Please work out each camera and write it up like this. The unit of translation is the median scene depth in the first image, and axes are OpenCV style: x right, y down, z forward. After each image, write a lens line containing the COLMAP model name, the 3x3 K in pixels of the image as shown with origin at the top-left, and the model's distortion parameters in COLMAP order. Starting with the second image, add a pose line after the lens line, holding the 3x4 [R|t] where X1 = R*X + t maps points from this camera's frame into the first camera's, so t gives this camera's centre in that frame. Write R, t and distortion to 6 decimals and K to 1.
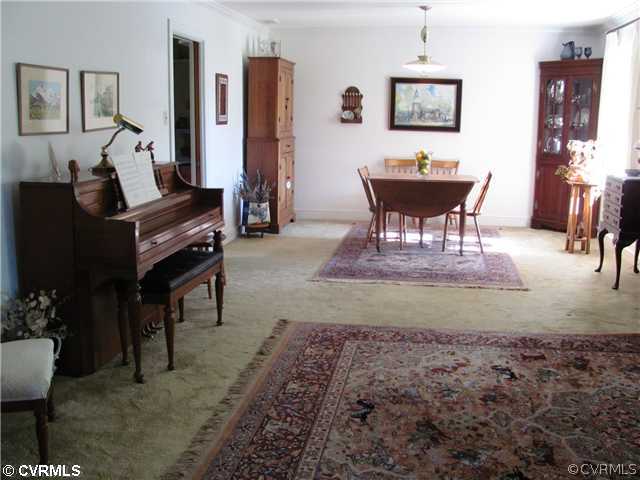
lens RADIAL K [[679.6, 0, 320.0], [0, 679.6, 240.0], [0, 0, 1]] dist [-0.227332, 0.265095]
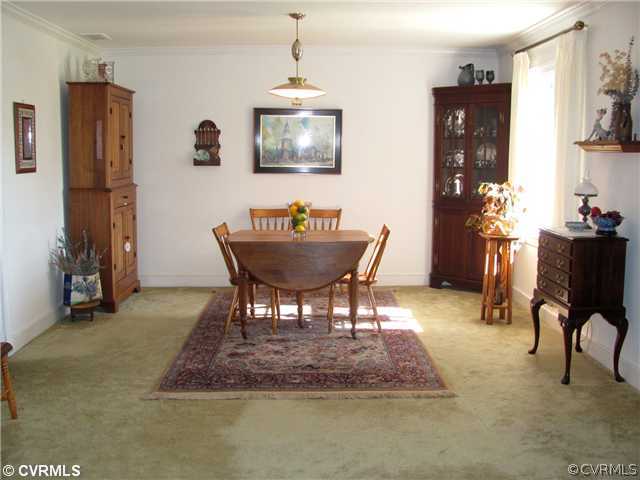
lens RADIAL K [[679.6, 0, 320.0], [0, 679.6, 240.0], [0, 0, 1]] dist [-0.227332, 0.265095]
pose [[0.981200, -0.031351, 0.190432, 0.027842], [0.041373, 0.997947, -0.048886, -0.048203], [-0.188508, 0.055846, 0.980482, 0.232723]]
